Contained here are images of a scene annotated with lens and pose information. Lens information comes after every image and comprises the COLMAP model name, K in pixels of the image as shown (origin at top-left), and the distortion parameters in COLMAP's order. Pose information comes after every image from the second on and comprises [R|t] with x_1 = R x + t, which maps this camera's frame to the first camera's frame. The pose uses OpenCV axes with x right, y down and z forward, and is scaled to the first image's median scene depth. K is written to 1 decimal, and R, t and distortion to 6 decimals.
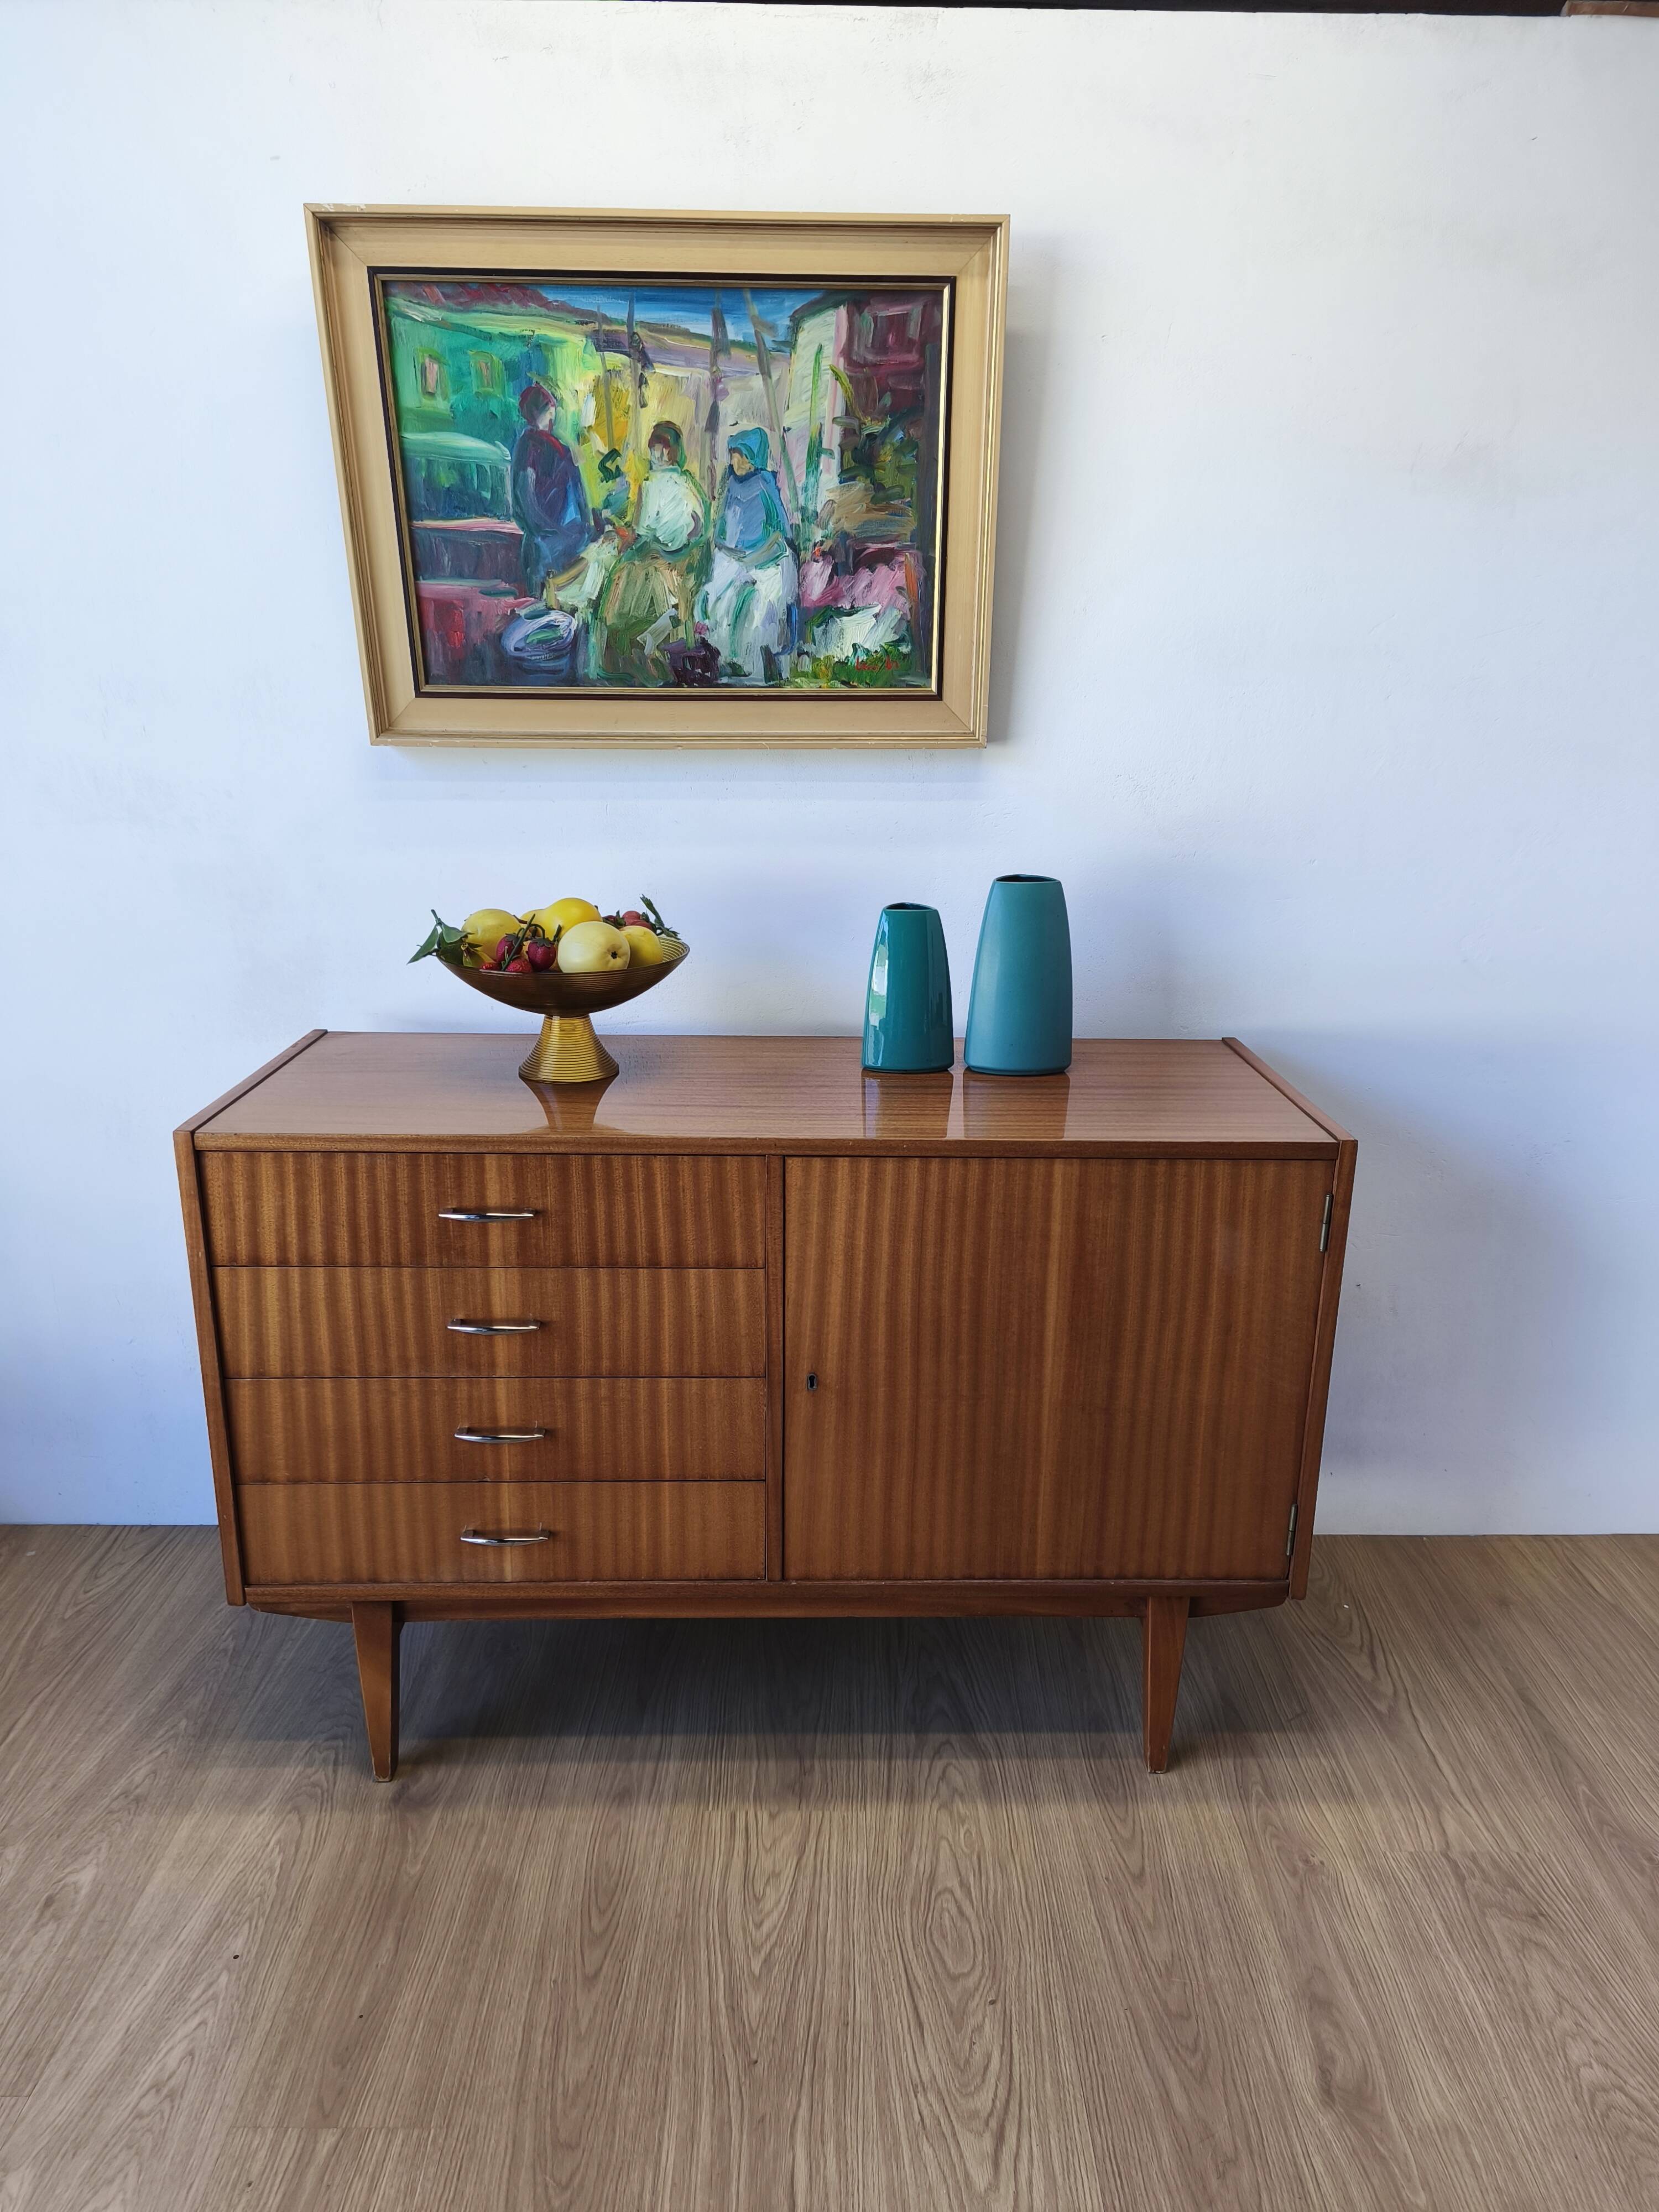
lens RADIAL K [[1464.1, 0, 839.5], [0, 1464.1, 1124.0], [0, 0, 1]] dist [0.090473, -0.081582]
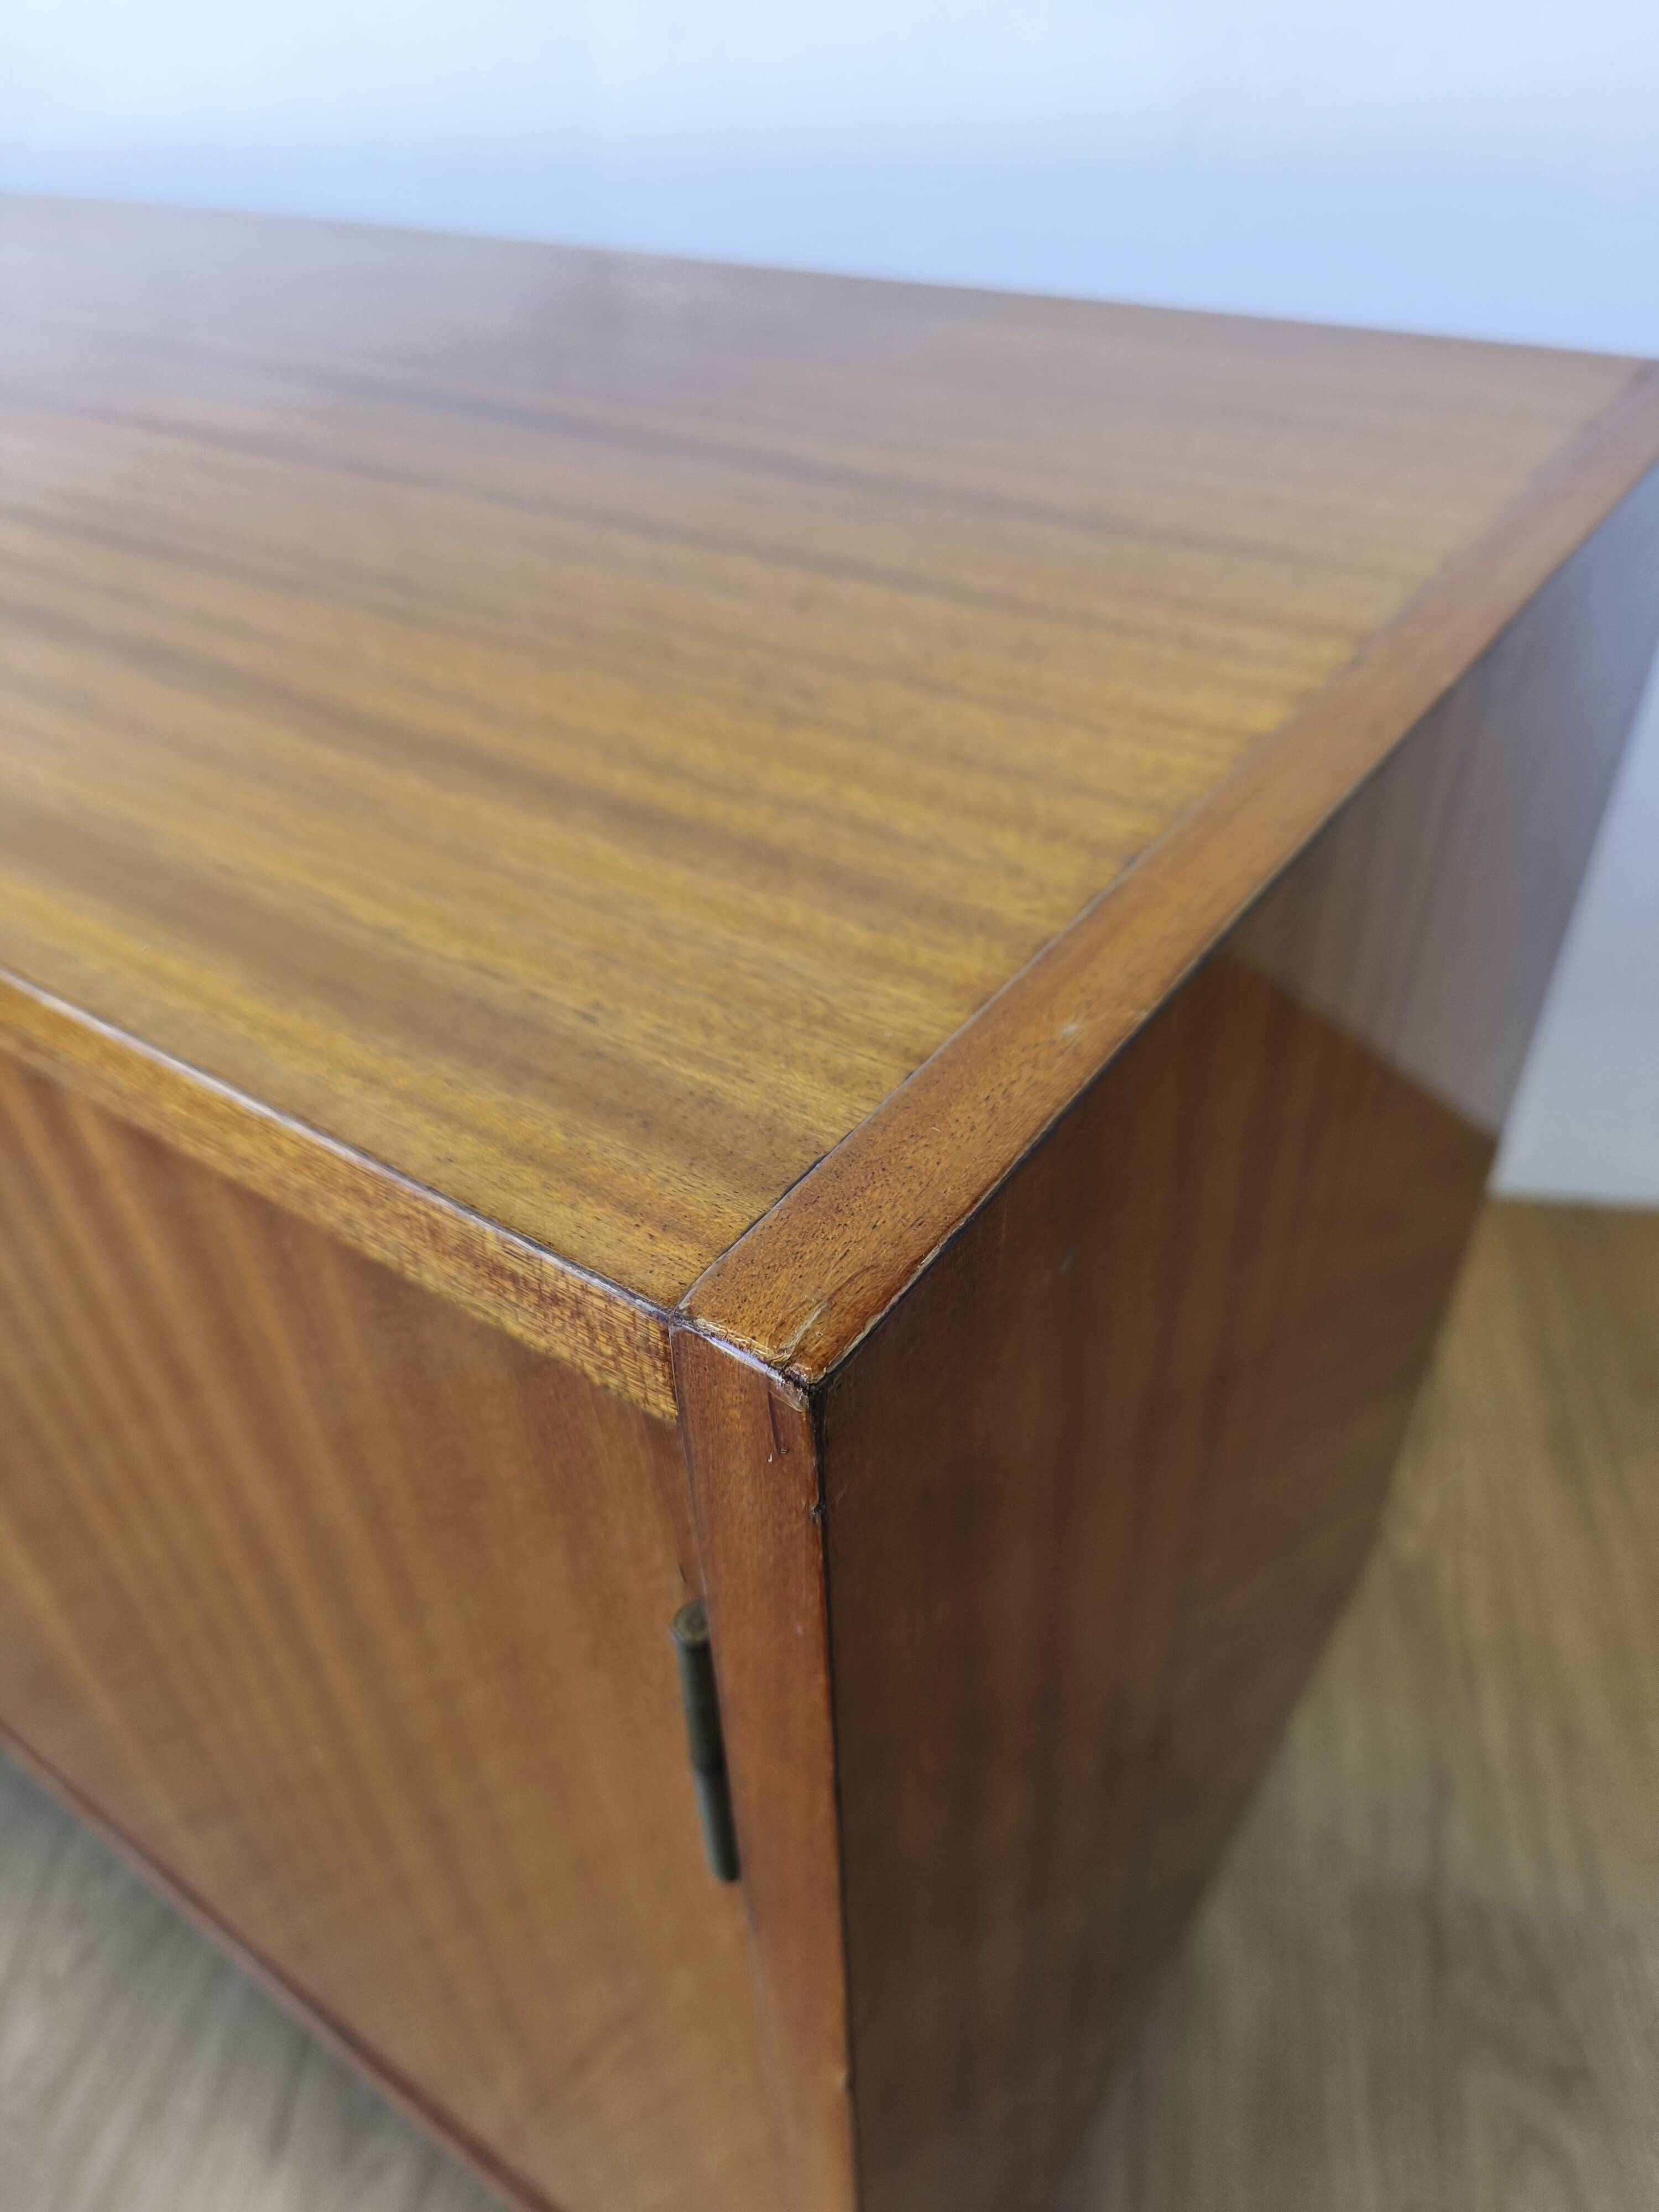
lens RADIAL K [[1545.2, 0, 823.9], [0, 1545.2, 1114.1], [0, 0, 1]] dist [-0.001280, -0.001510]
pose [[0.982912, 0.076172, -0.167574, 0.272453], [-0.008103, 0.927384, 0.374024, 0.045643], [0.183895, -0.366275, 0.912154, 0.583747]]
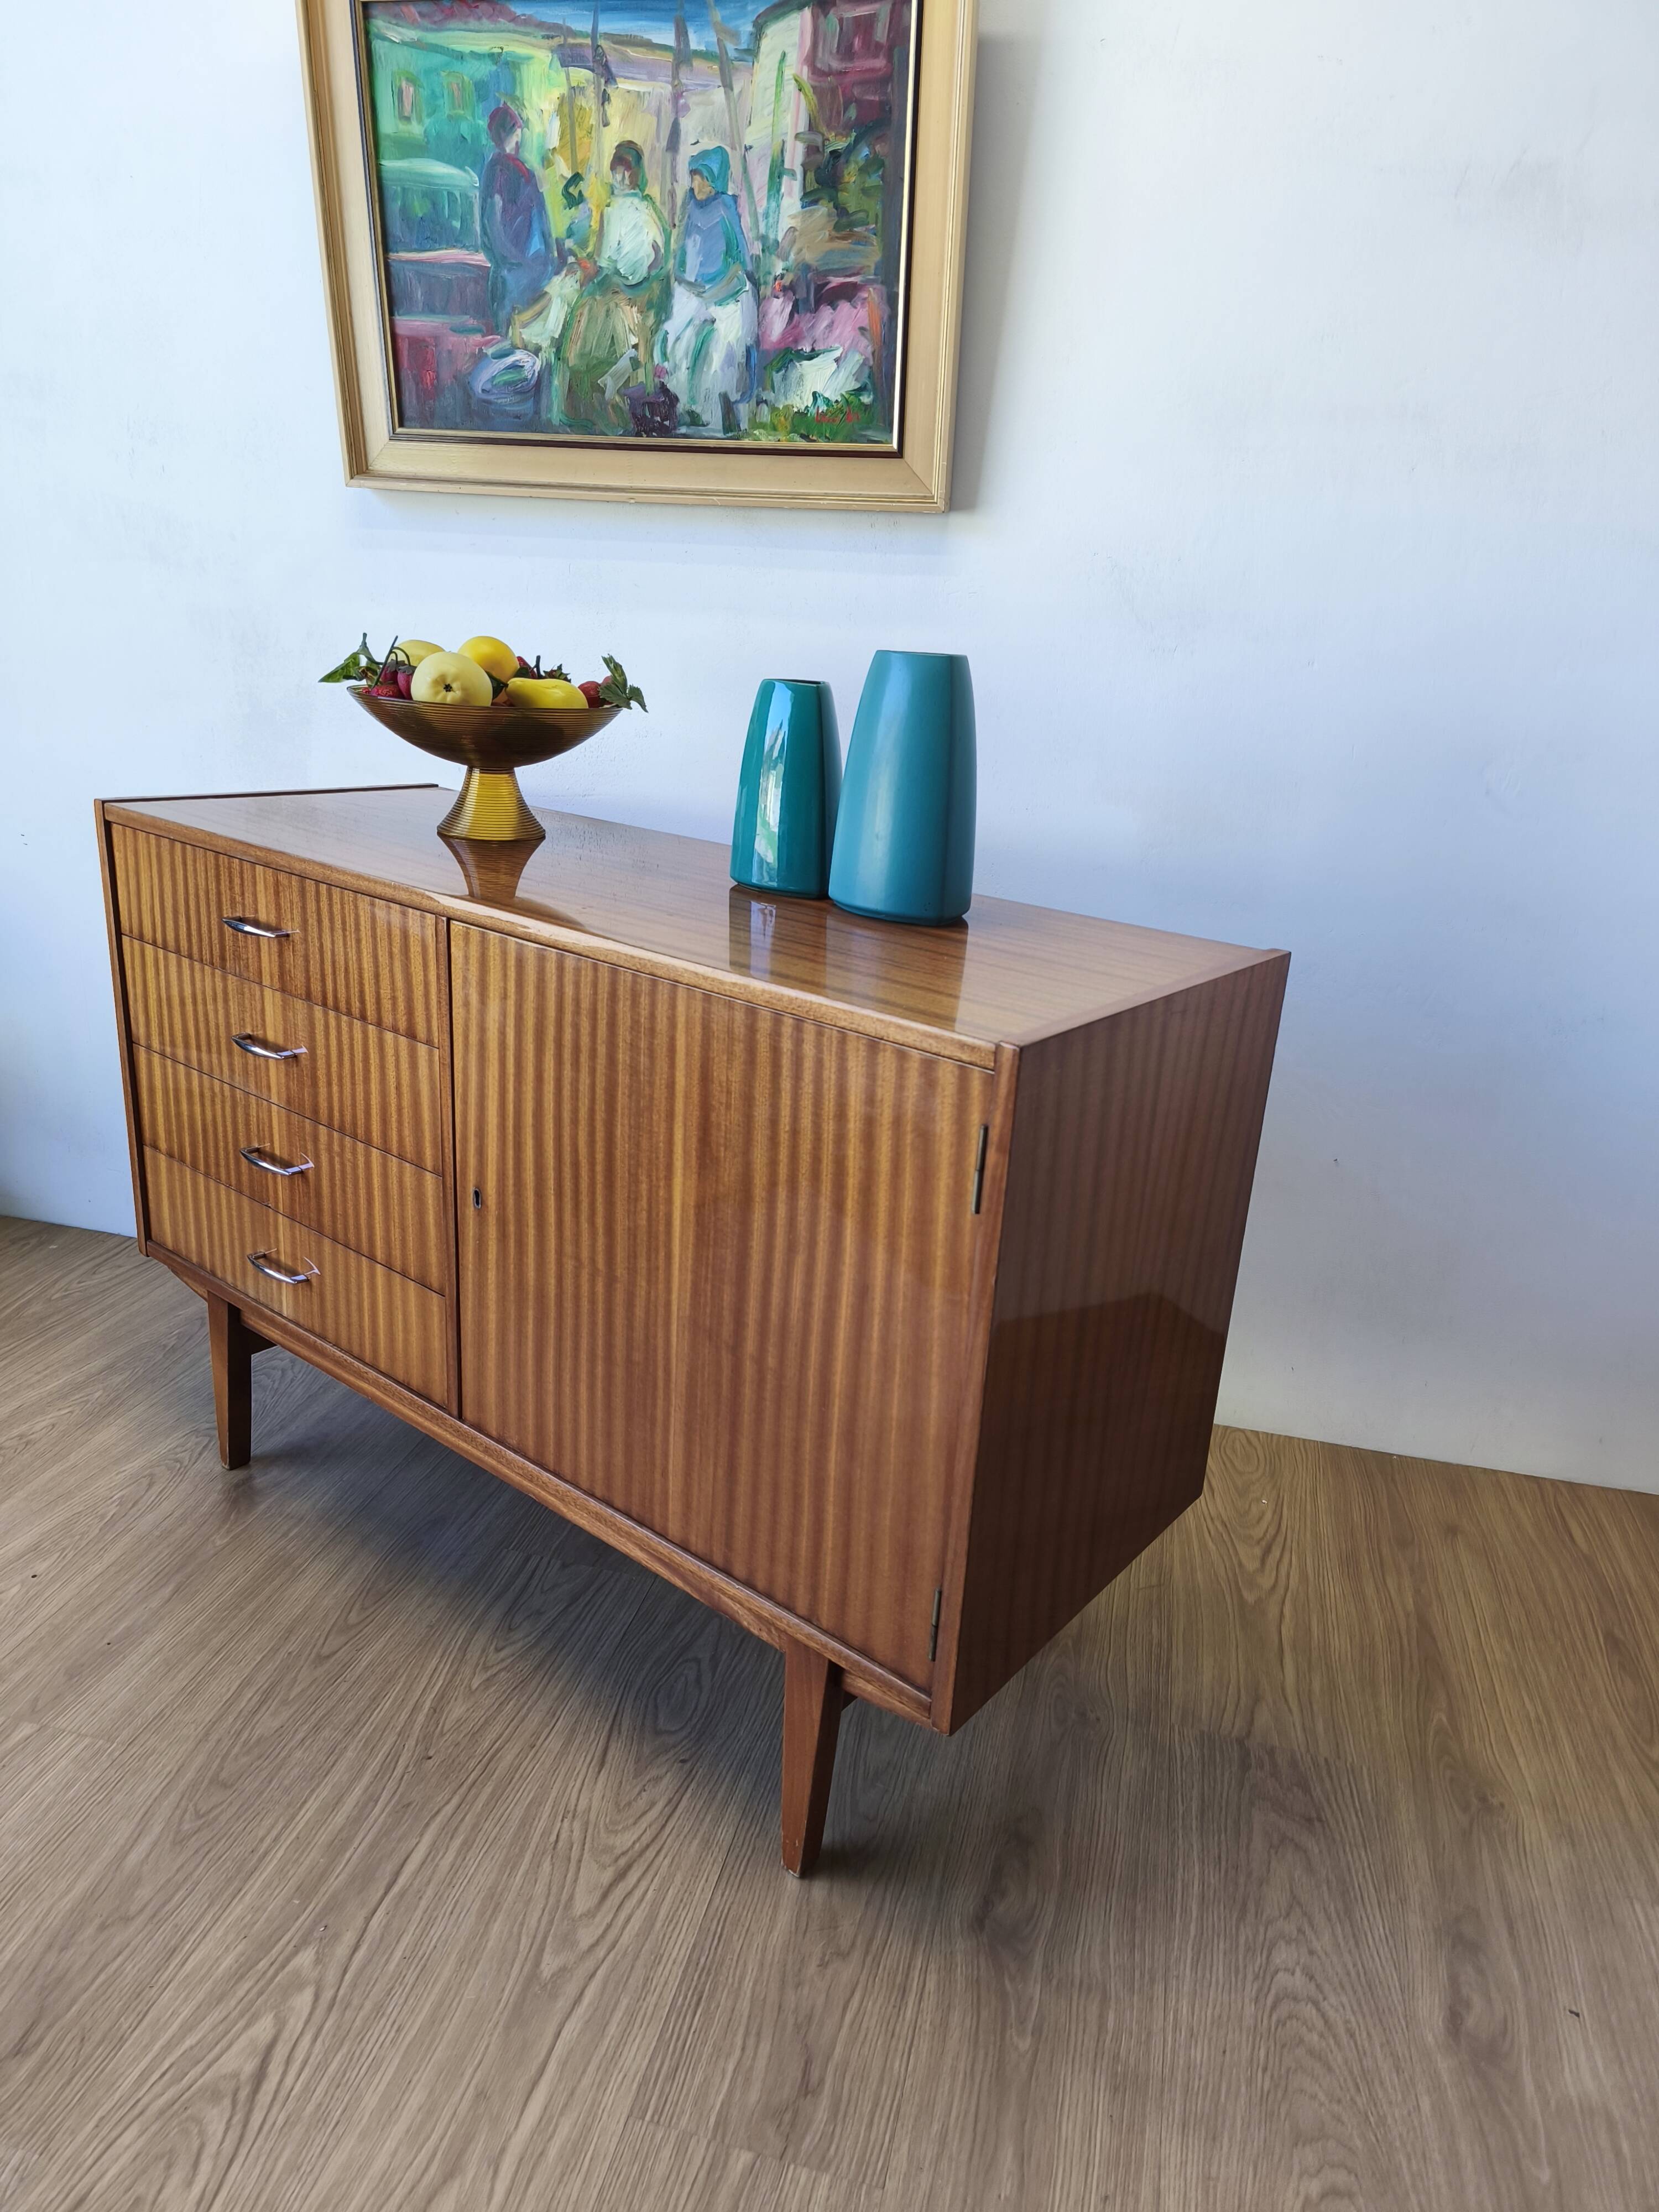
lens RADIAL K [[1458.9, 0, 816.8], [0, 1458.9, 1118.3], [0, 0, 1]] dist [0.099111, -0.089974]
pose [[0.967766, 0.122608, -0.219993, 0.310444], [-0.115590, 0.992298, 0.044546, 0.104673], [0.223760, -0.017682, 0.974484, 0.074733]]
